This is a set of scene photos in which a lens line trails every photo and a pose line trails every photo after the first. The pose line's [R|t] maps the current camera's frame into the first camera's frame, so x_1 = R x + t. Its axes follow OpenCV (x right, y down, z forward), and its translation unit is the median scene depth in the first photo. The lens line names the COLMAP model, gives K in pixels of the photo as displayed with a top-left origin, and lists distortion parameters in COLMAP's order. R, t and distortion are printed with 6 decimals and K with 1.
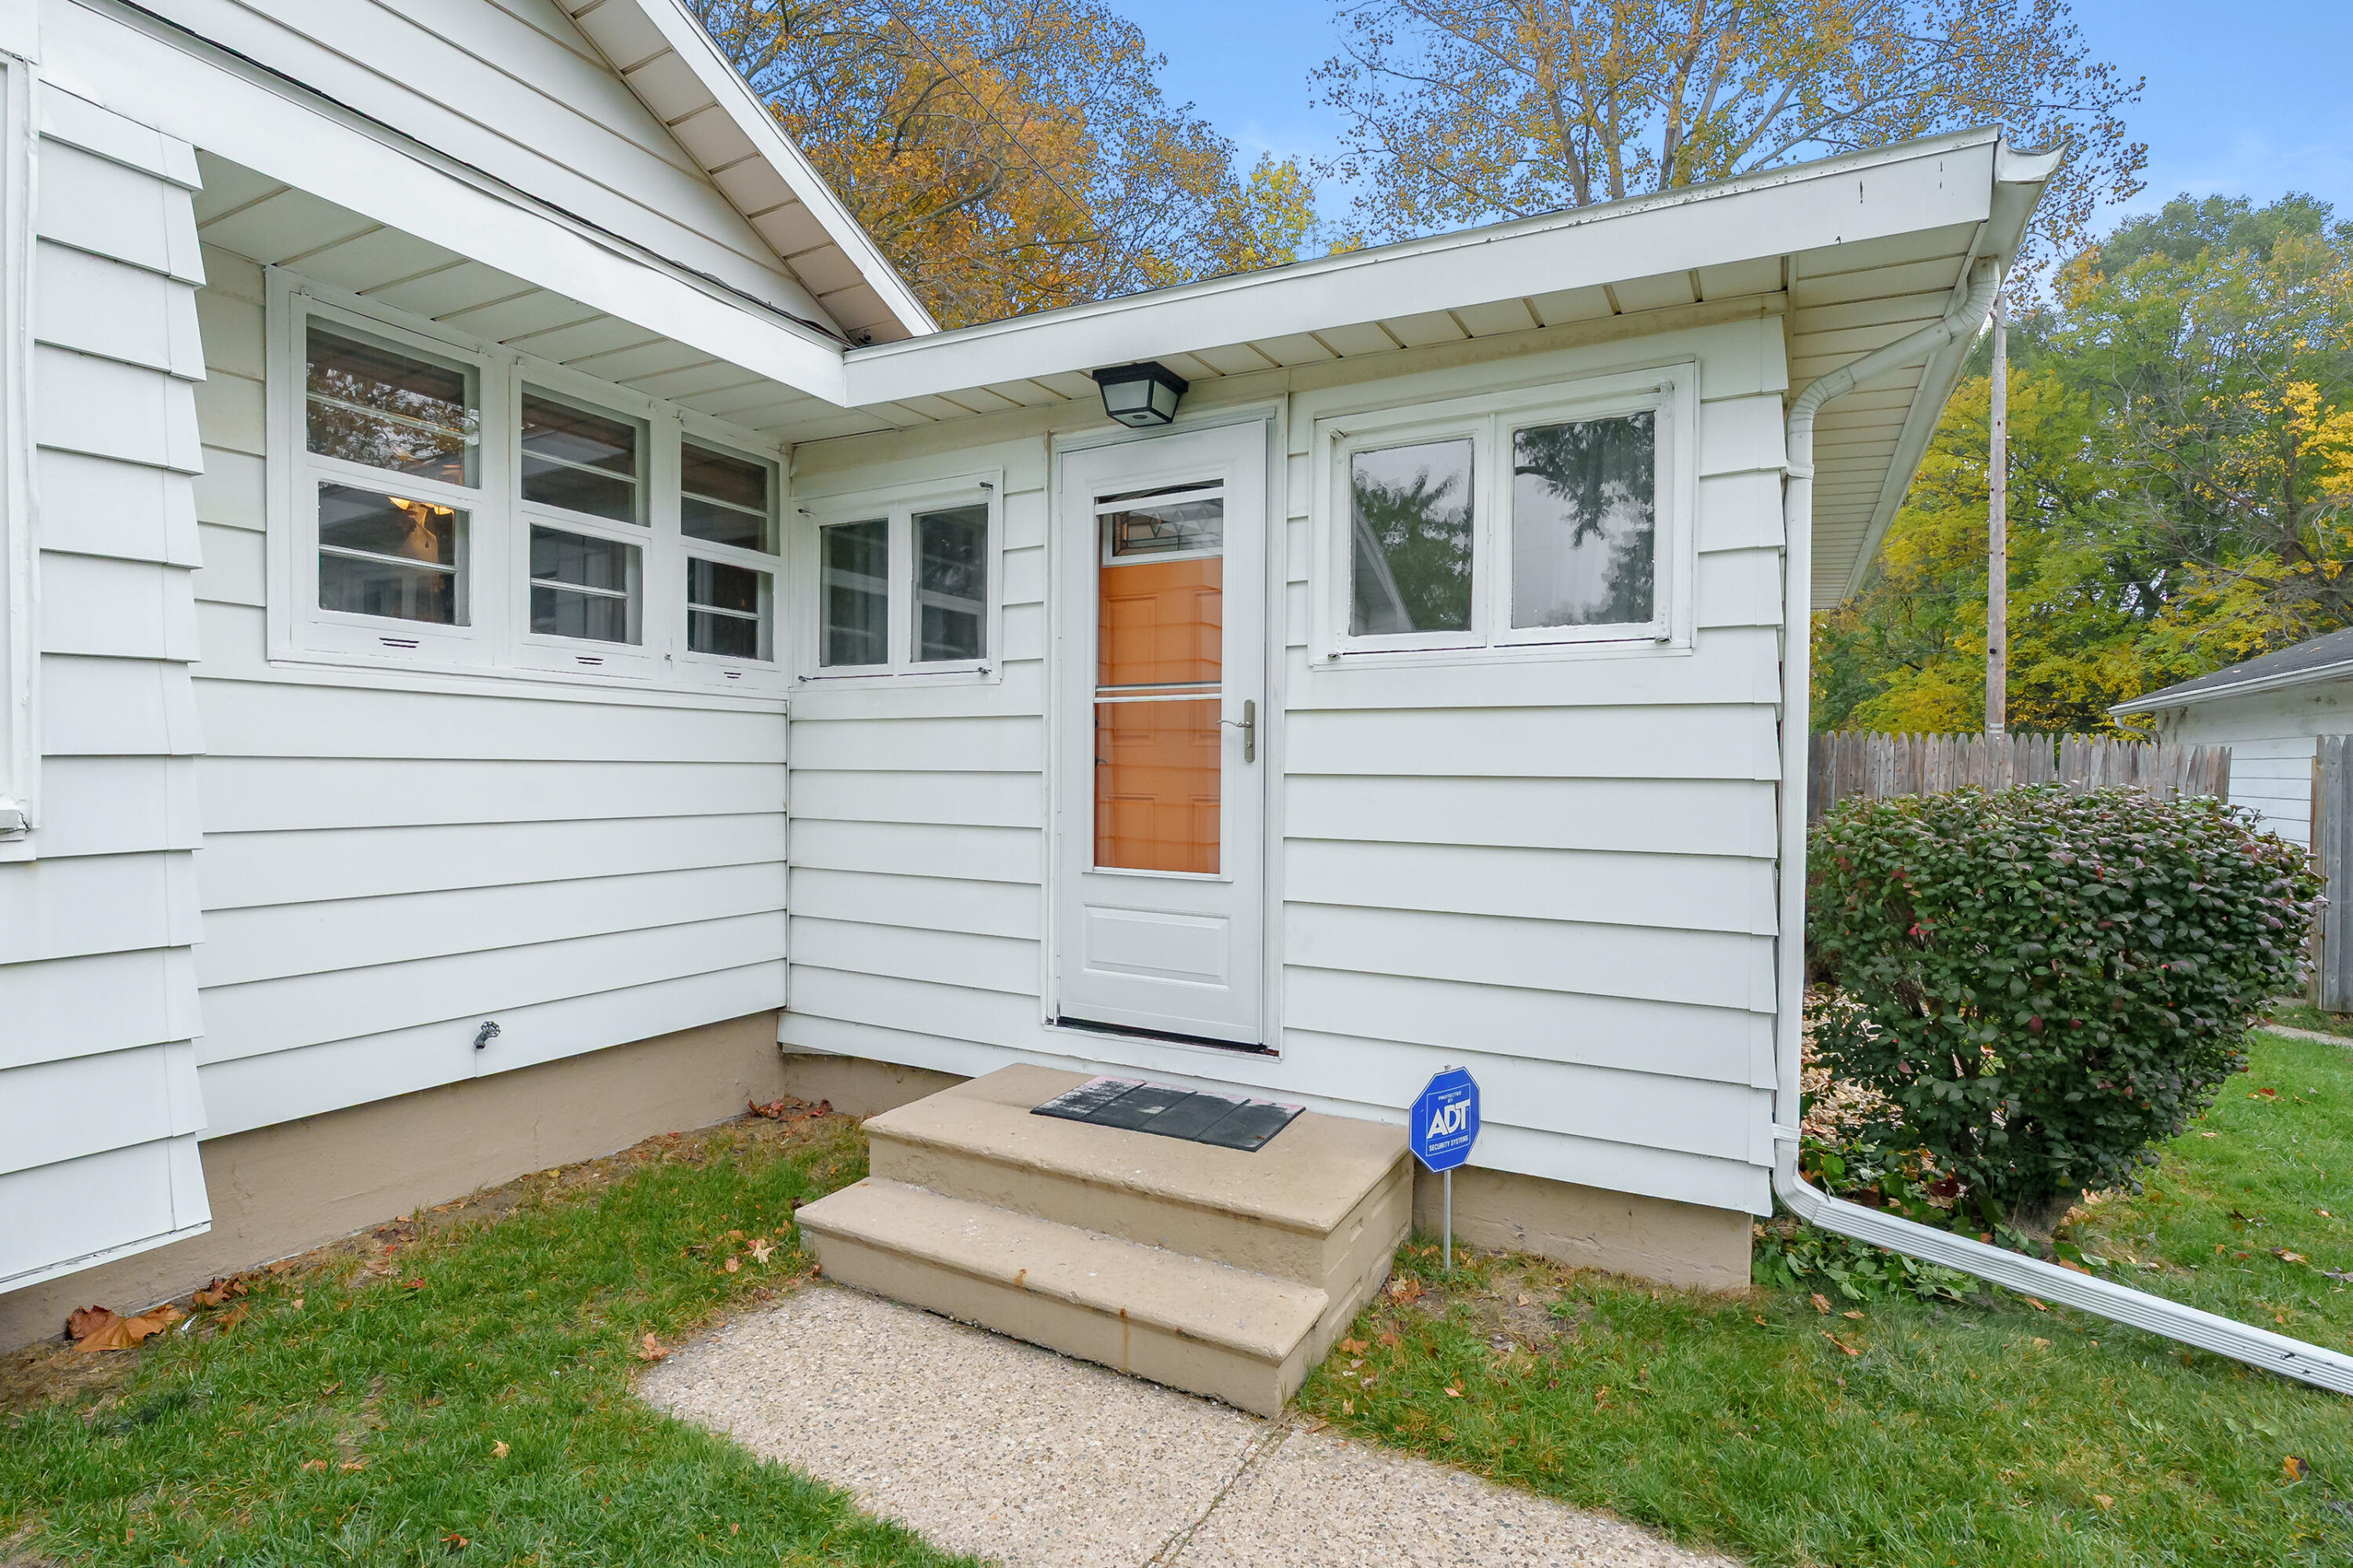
lens RADIAL K [[1125.4, 0, 1169.6], [0, 1125.4, 790.2], [0, 0, 1]] dist [0.000335, 0.000295]
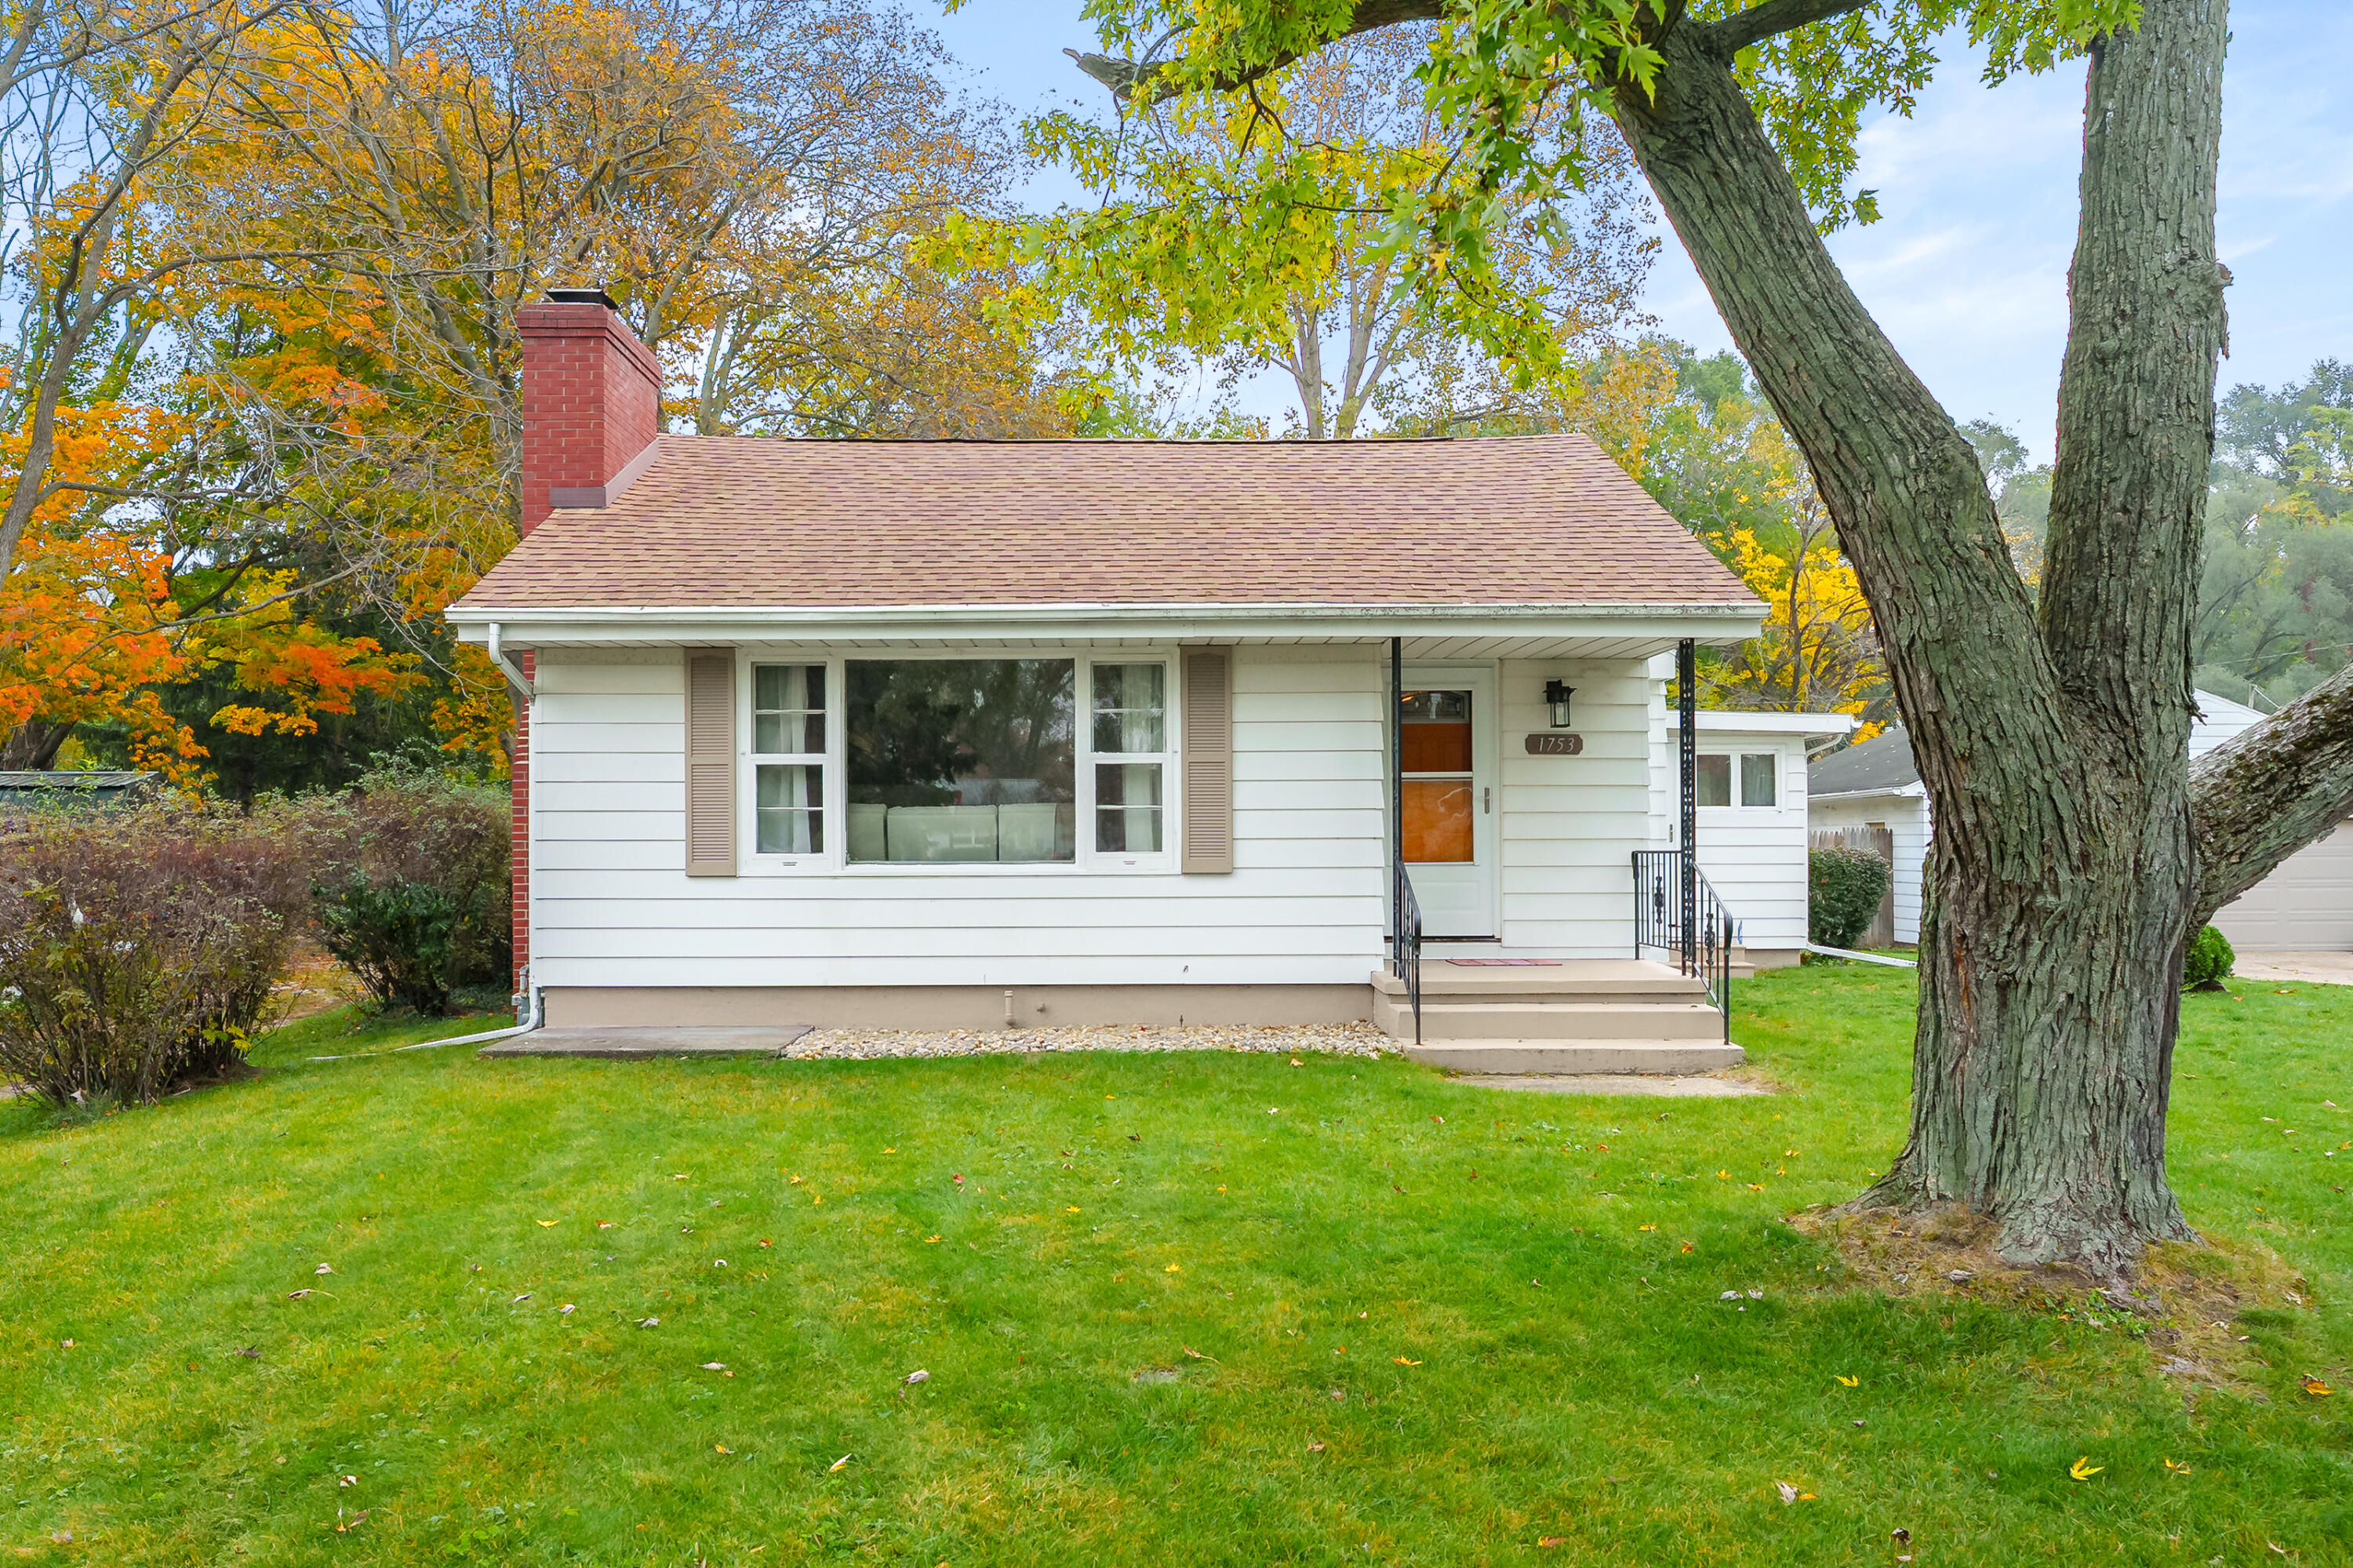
lens RADIAL K [[1773.9, 0, 1174.0], [0, 1773.9, 848.4], [0, 0, 1]] dist [0.000802, 0.000233]
pose [[0.870679, -0.007065, 0.491801, -3.510707], [0.017281, 0.999719, -0.016233, 0.049462], [-0.491548, 0.022632, 0.870556, -2.663448]]
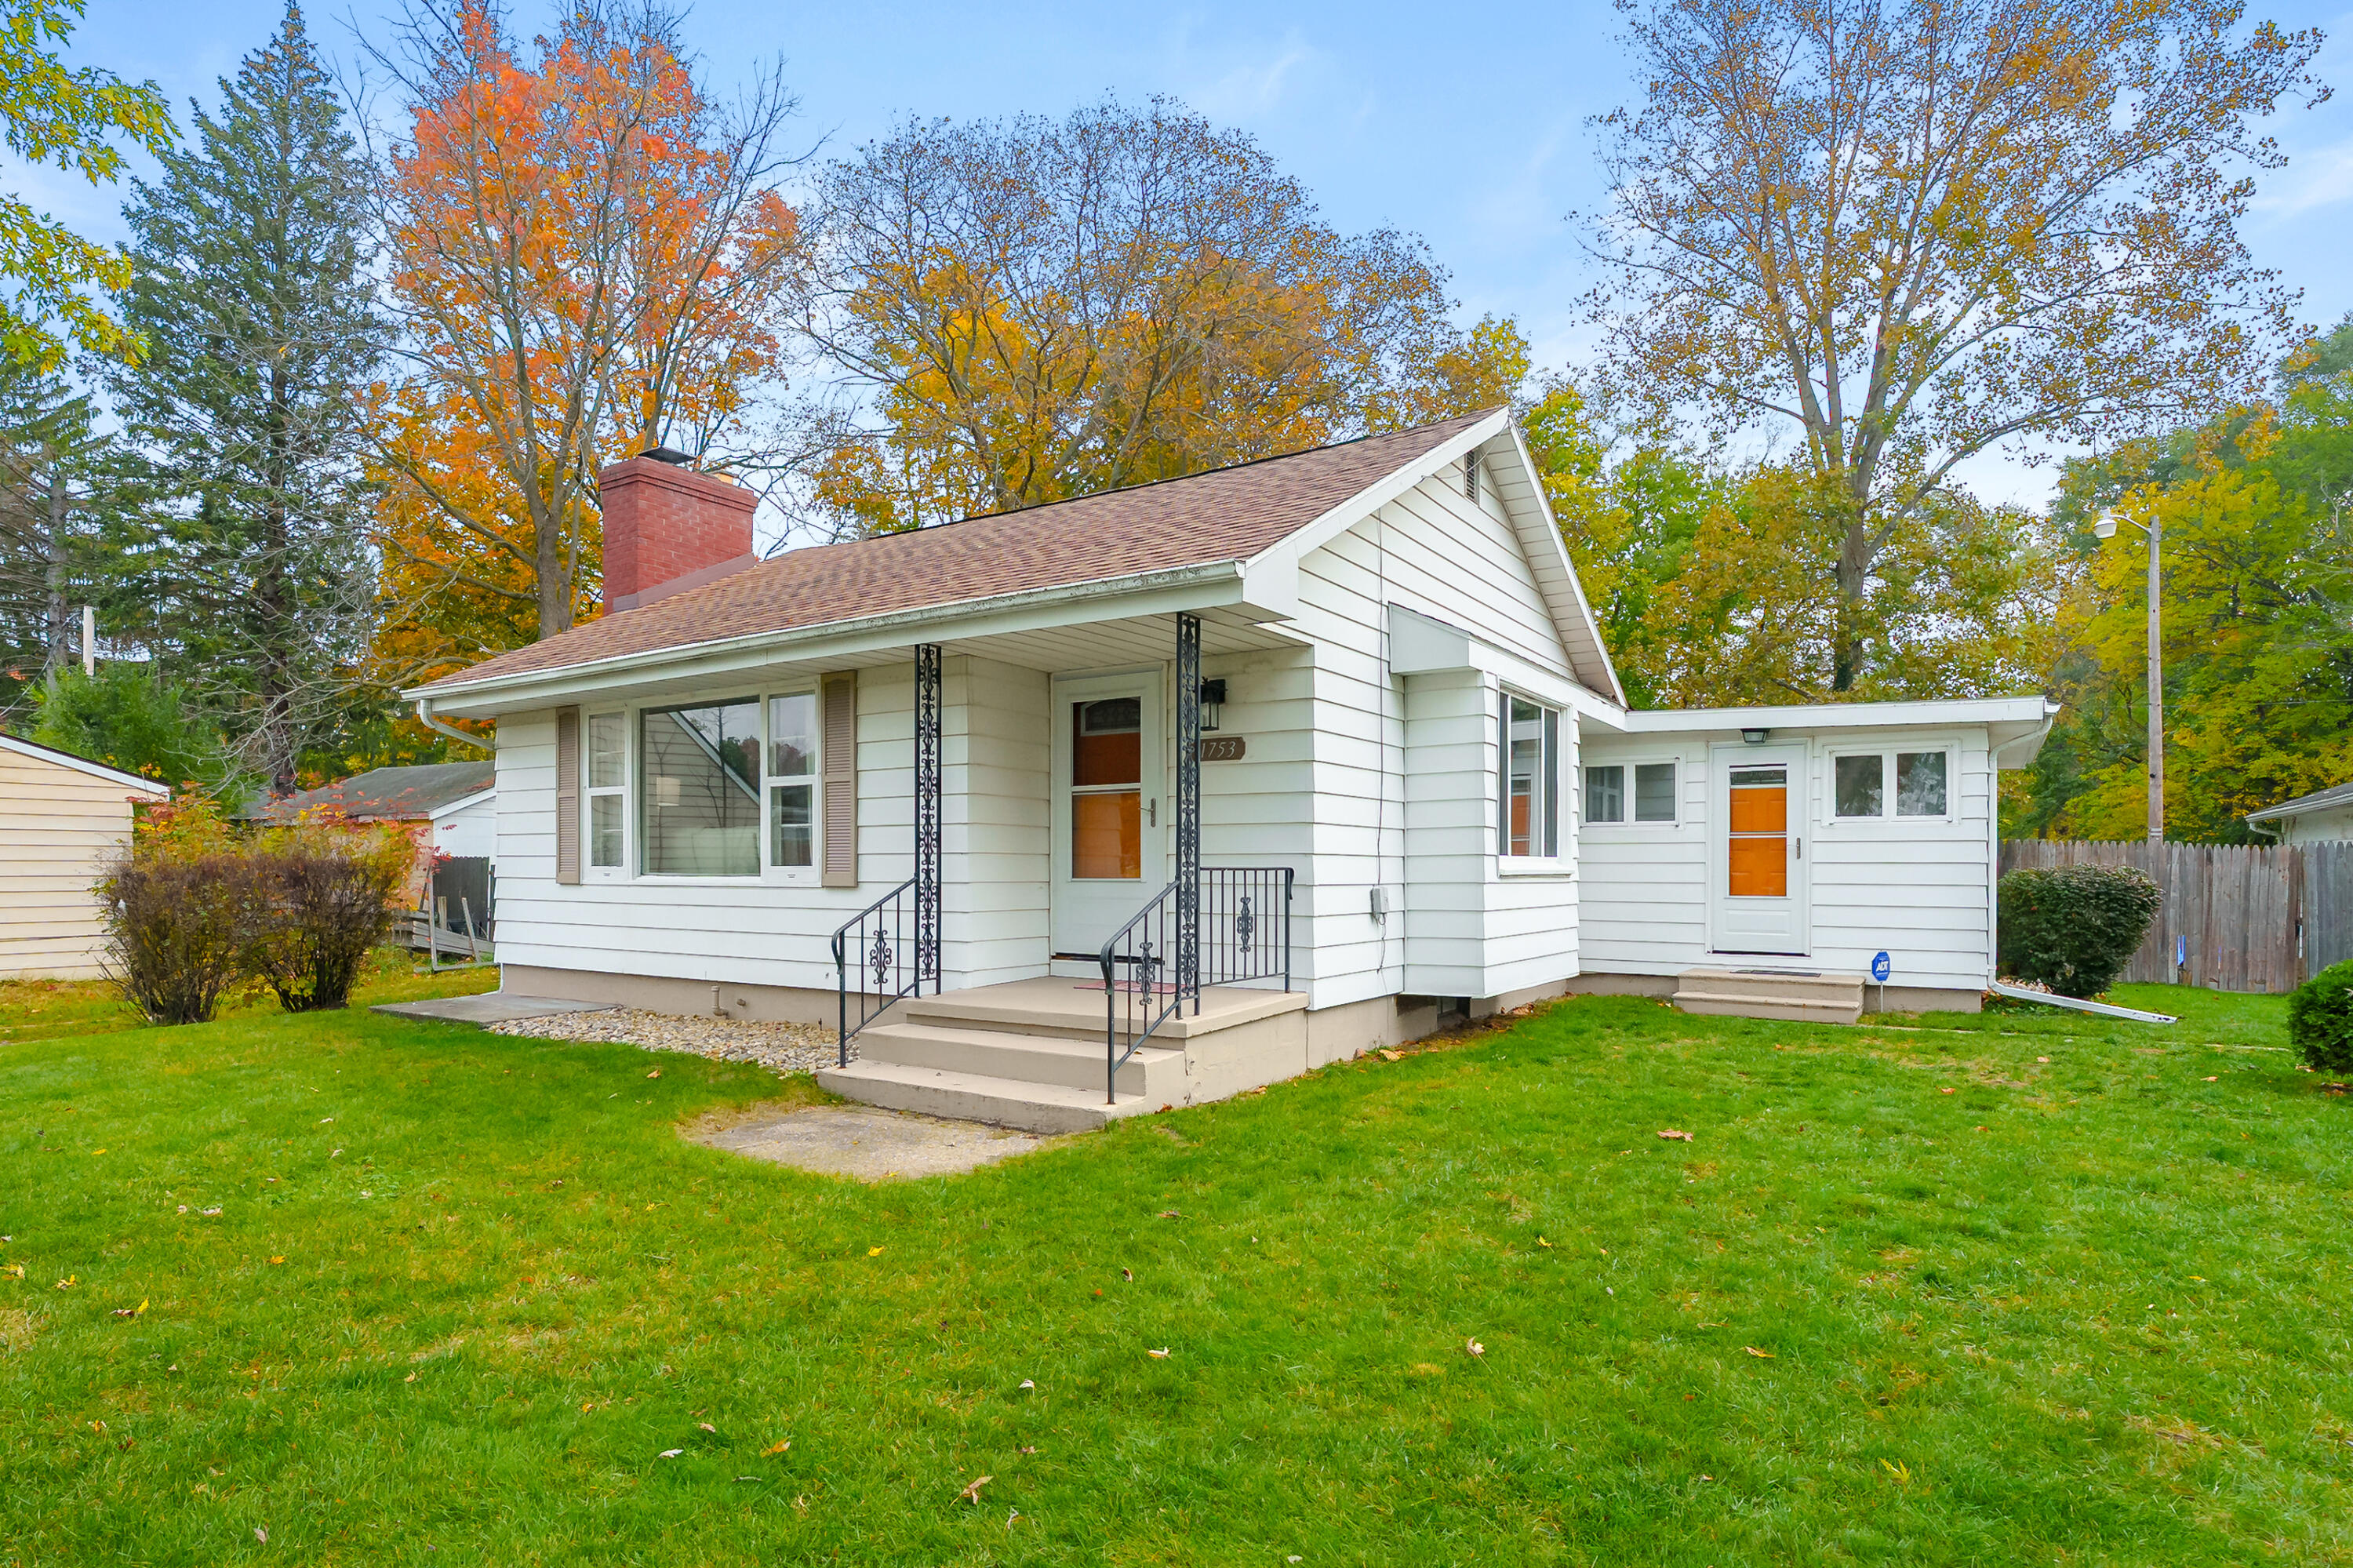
lens RADIAL K [[1277.5, 0, 1100.9], [0, 1277.5, 868.6], [0, 0, 1]] dist [-0.000455, 0.000220]
pose [[0.993866, -0.003959, -0.110520, -1.251257], [0.001901, 0.999823, -0.018719, 0.055785], [0.110575, 0.018394, 0.993698, -2.311270]]
